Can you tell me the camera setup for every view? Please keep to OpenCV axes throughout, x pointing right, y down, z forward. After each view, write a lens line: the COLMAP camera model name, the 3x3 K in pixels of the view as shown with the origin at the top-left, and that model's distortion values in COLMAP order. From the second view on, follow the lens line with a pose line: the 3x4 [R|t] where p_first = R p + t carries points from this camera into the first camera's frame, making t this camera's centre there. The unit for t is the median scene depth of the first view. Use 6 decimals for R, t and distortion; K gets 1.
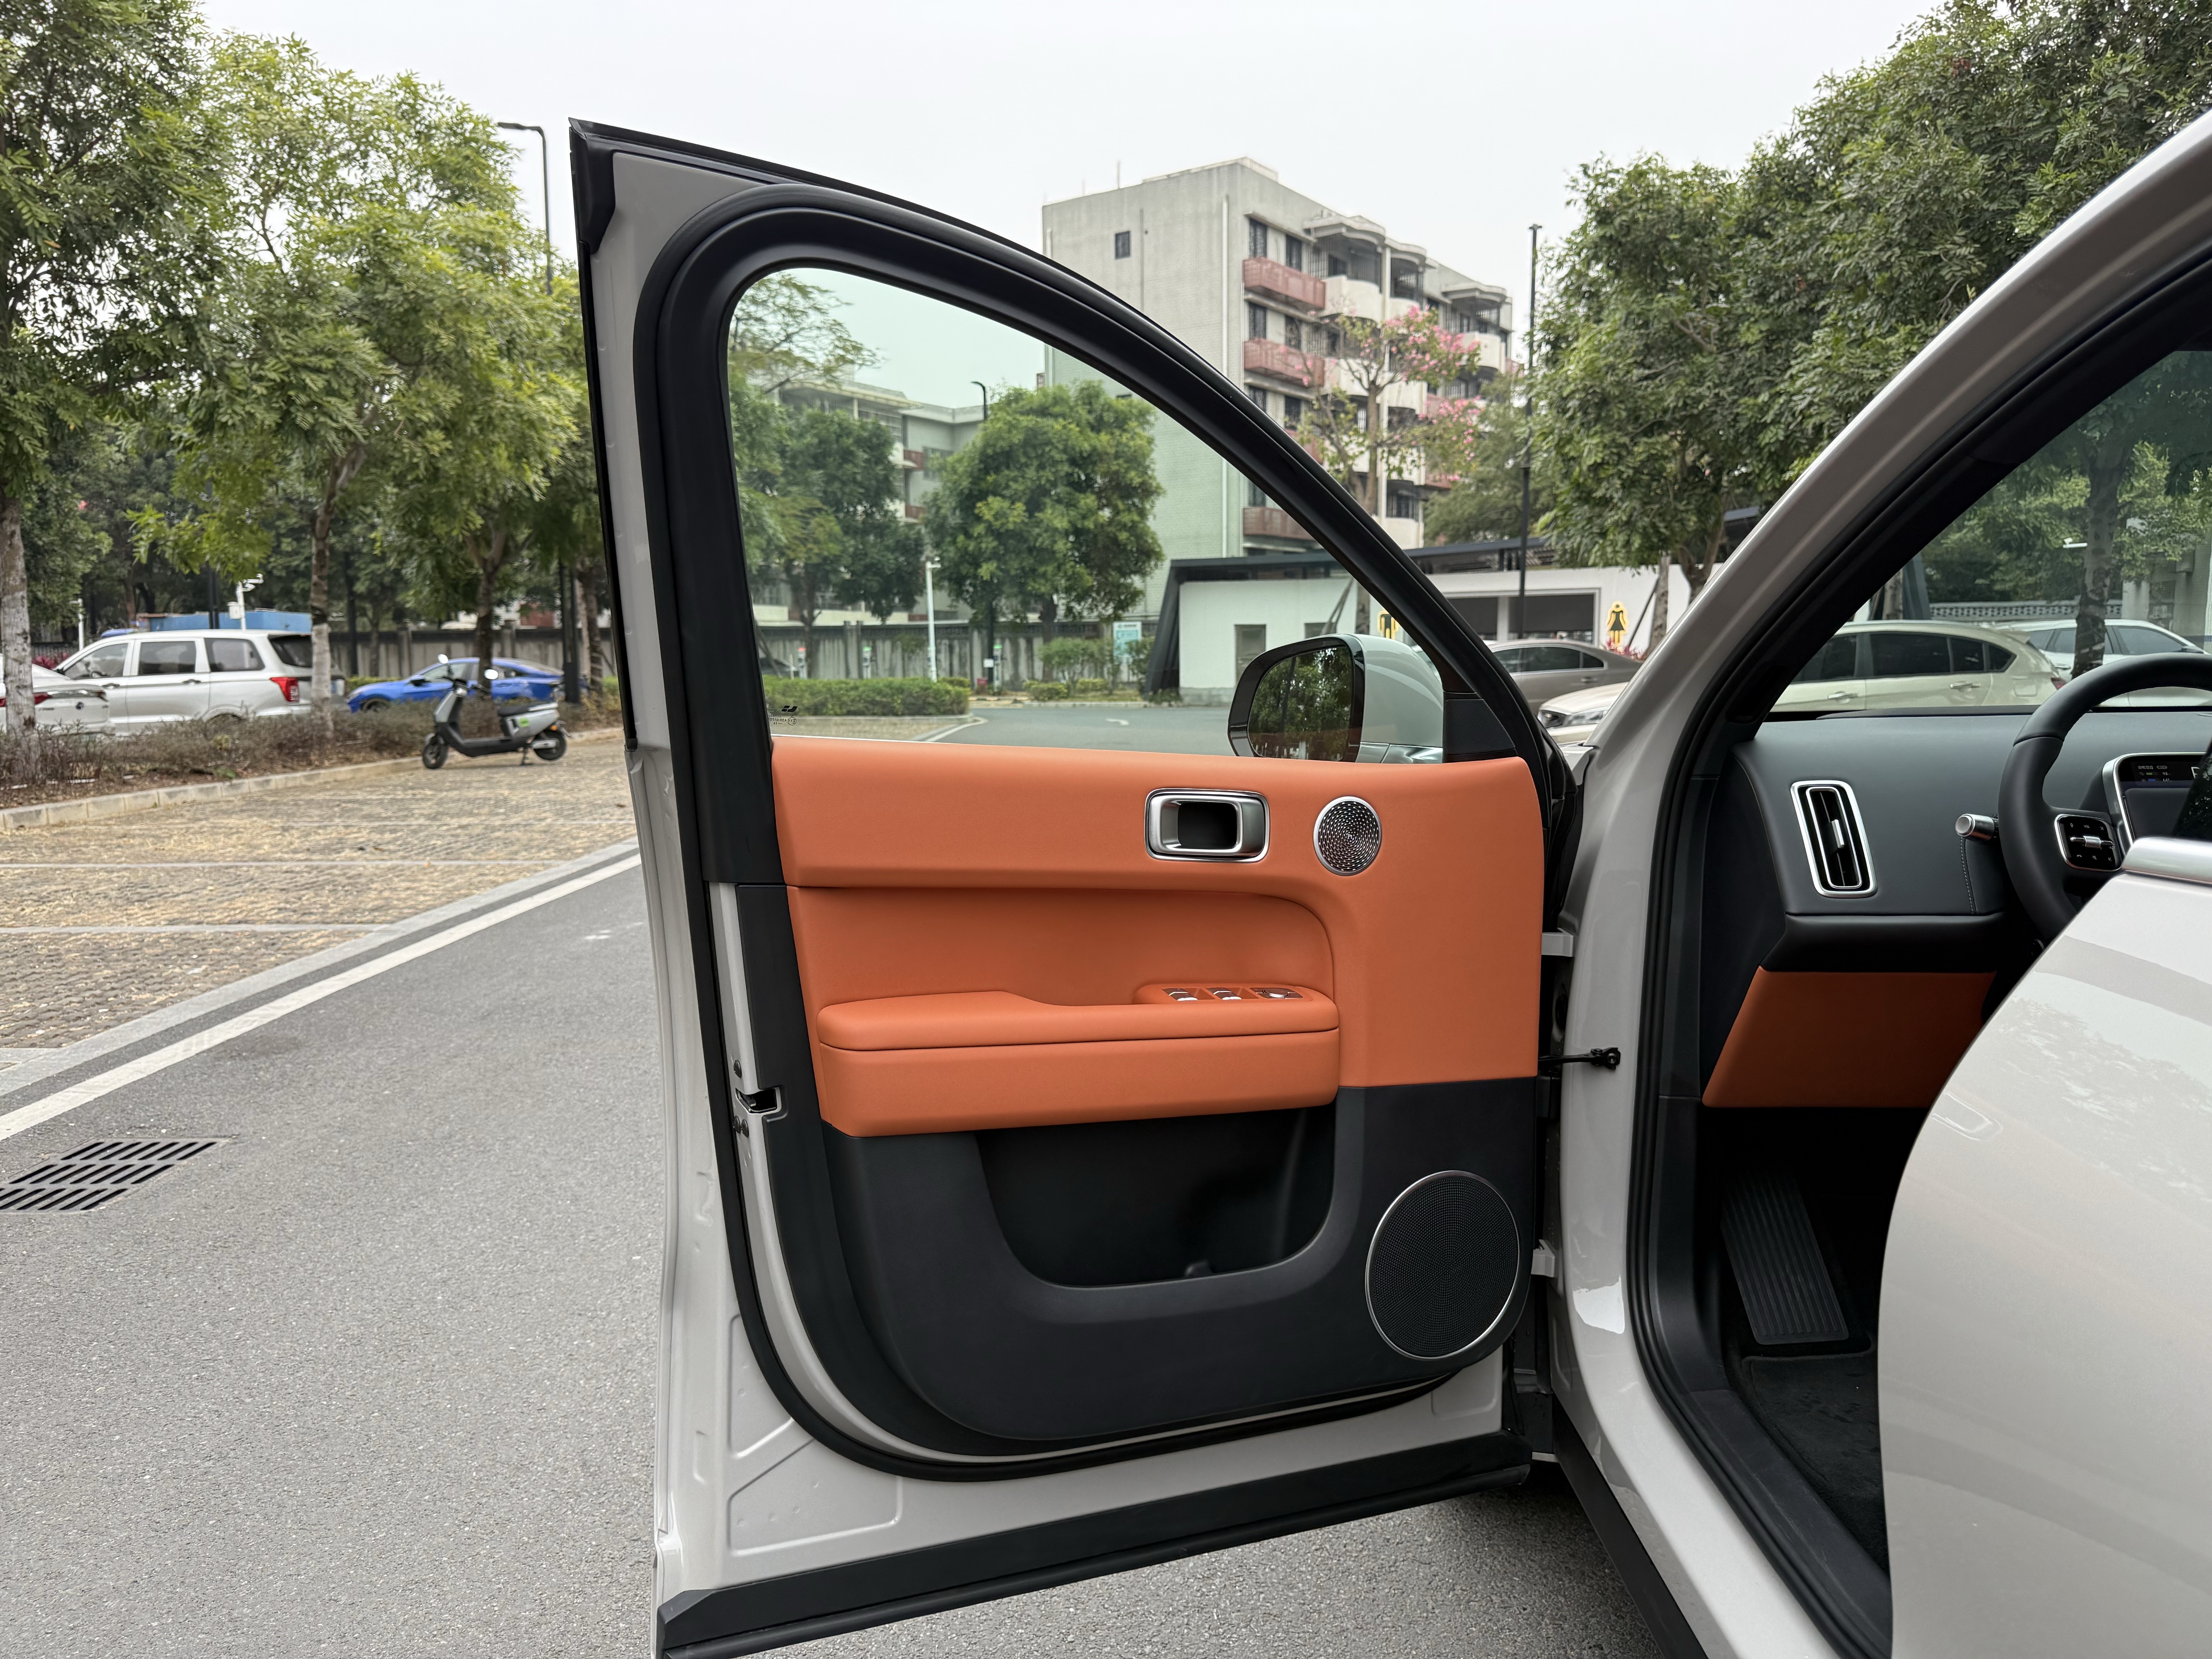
lens RADIAL K [[1569.4, 0, 1087.7], [0, 1569.4, 849.7], [0, 0, 1]] dist [0.026647, -0.033632]
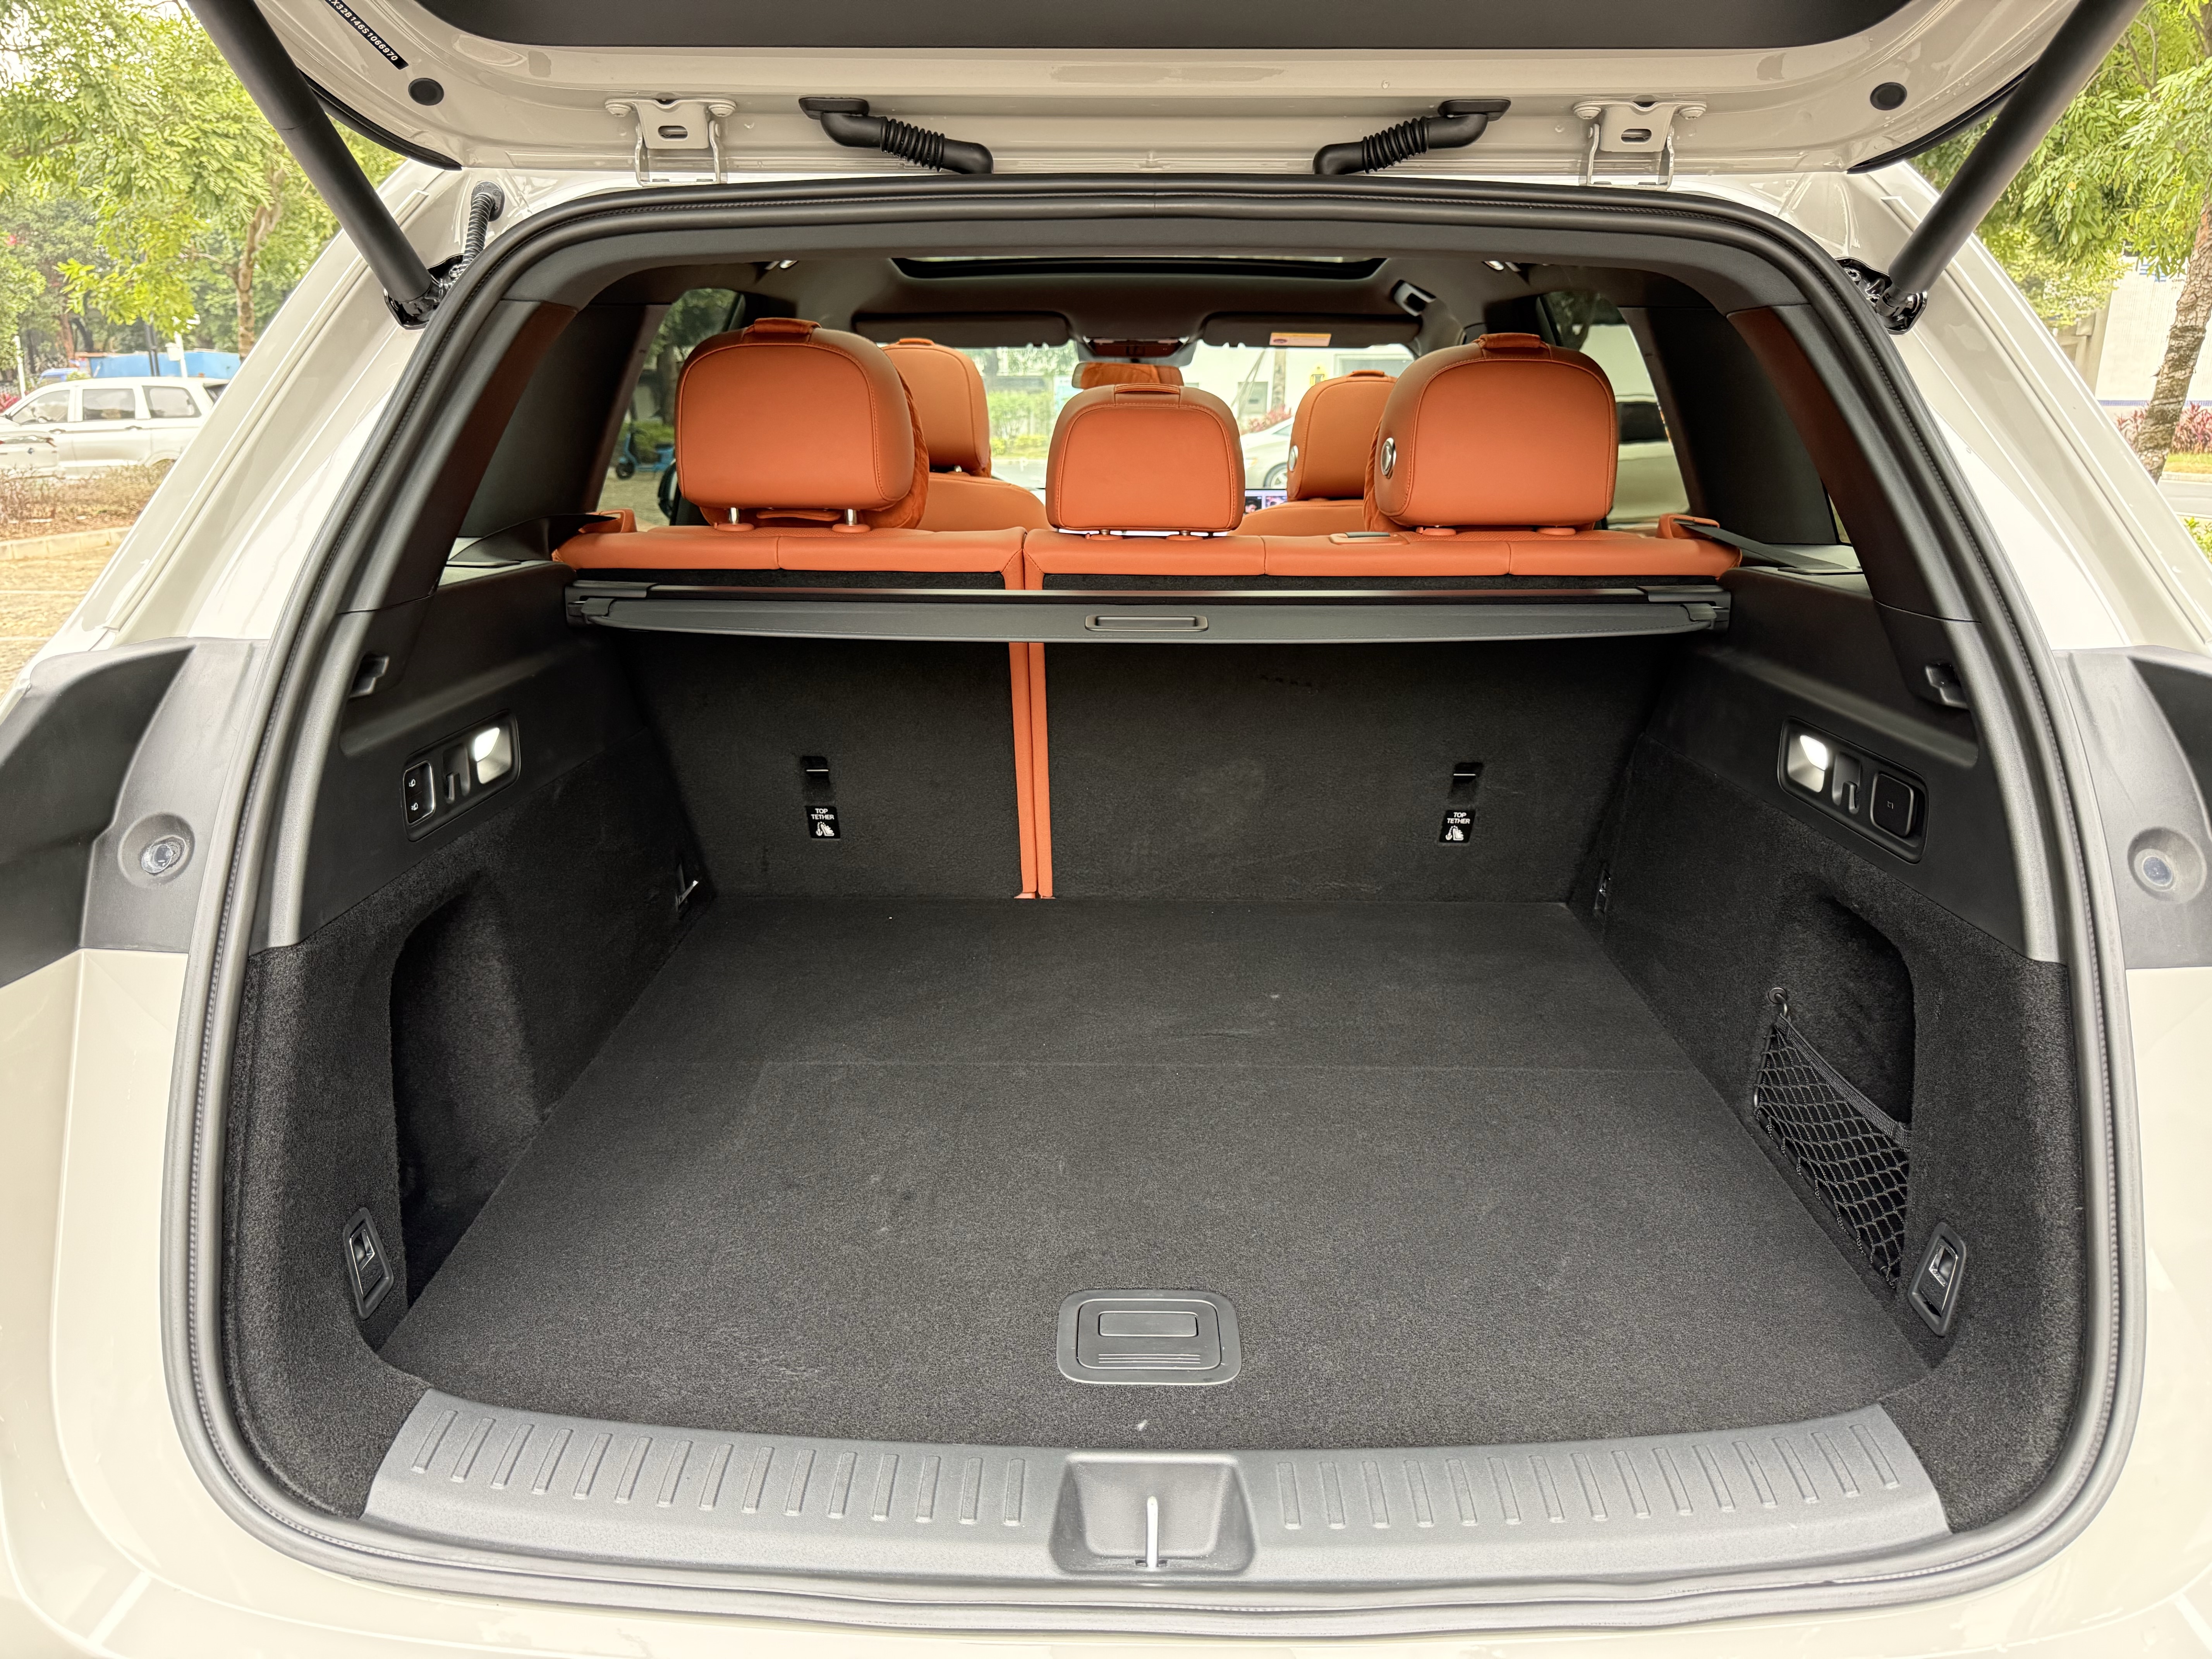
lens RADIAL K [[1569.4, 0, 1100.7], [0, 1569.4, 846.1], [0, 0, 1]] dist [0.026647, -0.033632]
pose [[0.999781, 0.005613, 0.020150, 0.067941], [-0.008583, 0.988578, 0.150463, 0.007045], [-0.019075, -0.150604, 0.988410, -0.112410]]
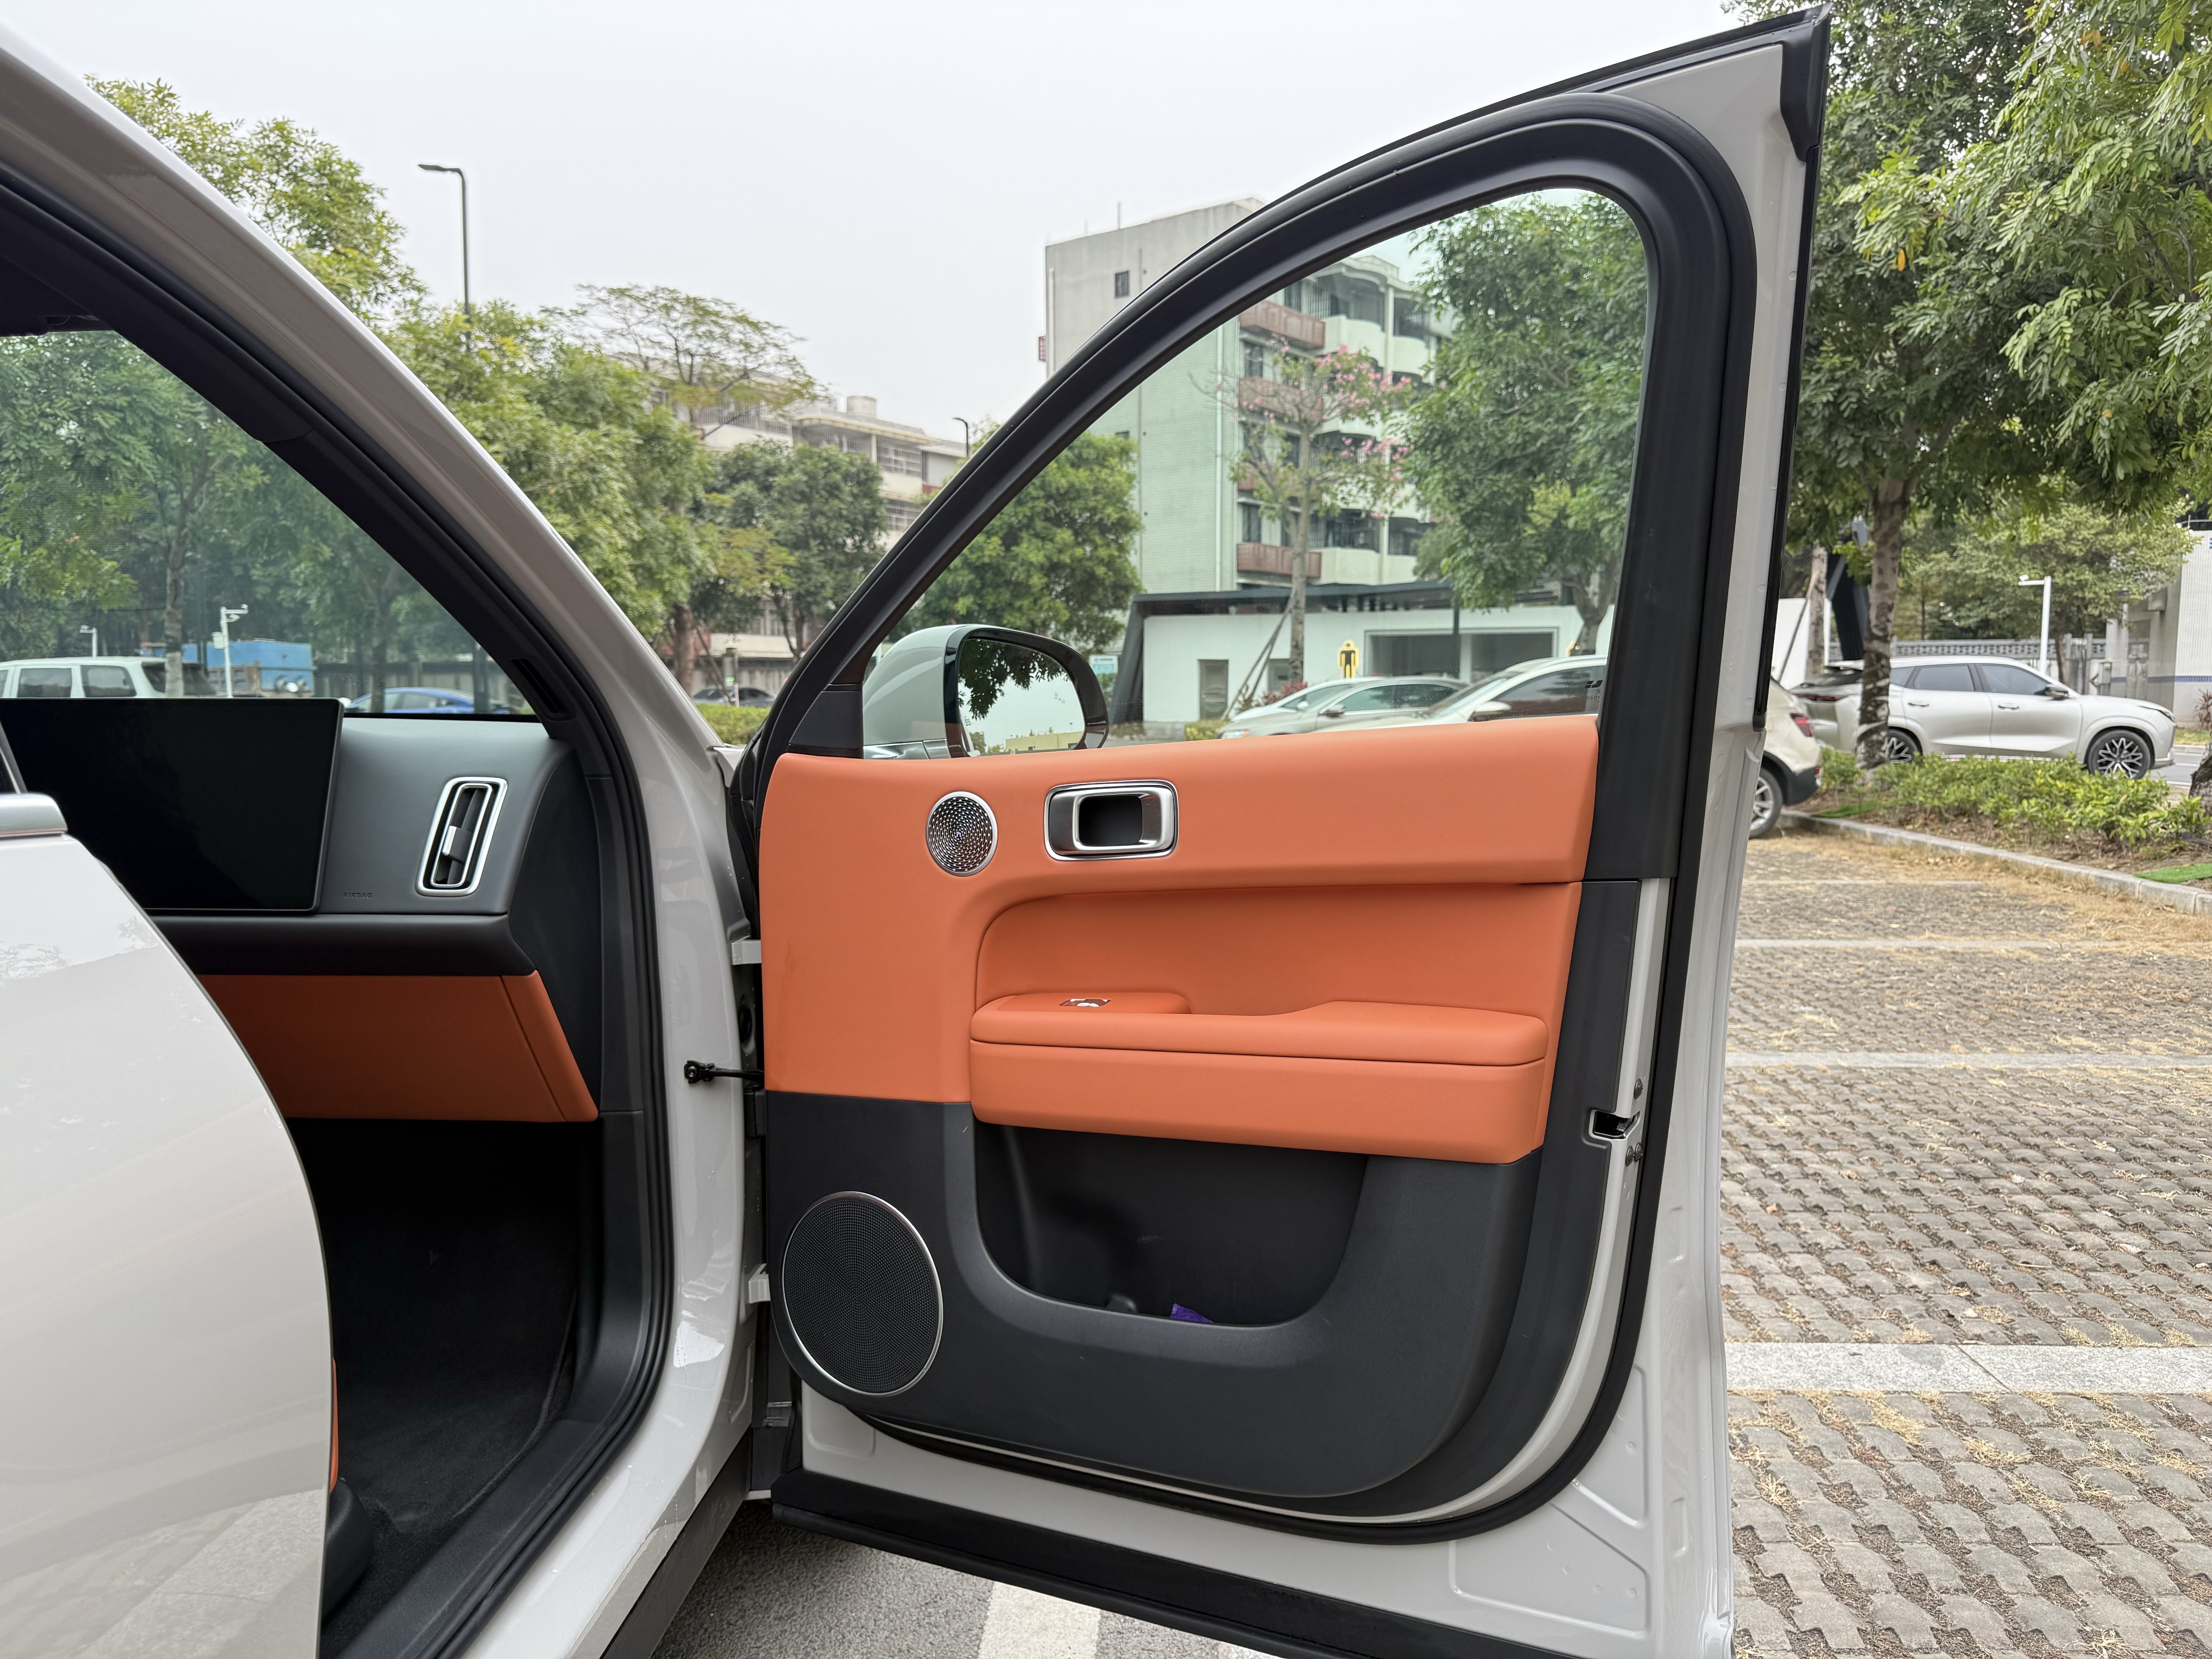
lens RADIAL K [[1569.4, 0, 1115.9], [0, 1569.4, 848.1], [0, 0, 1]] dist [0.026647, -0.033632]
pose [[0.999590, 0.008509, -0.027322, 0.145726], [-0.009132, 0.999699, -0.022769, 0.000940], [0.027120, 0.023009, 0.999367, 0.000083]]
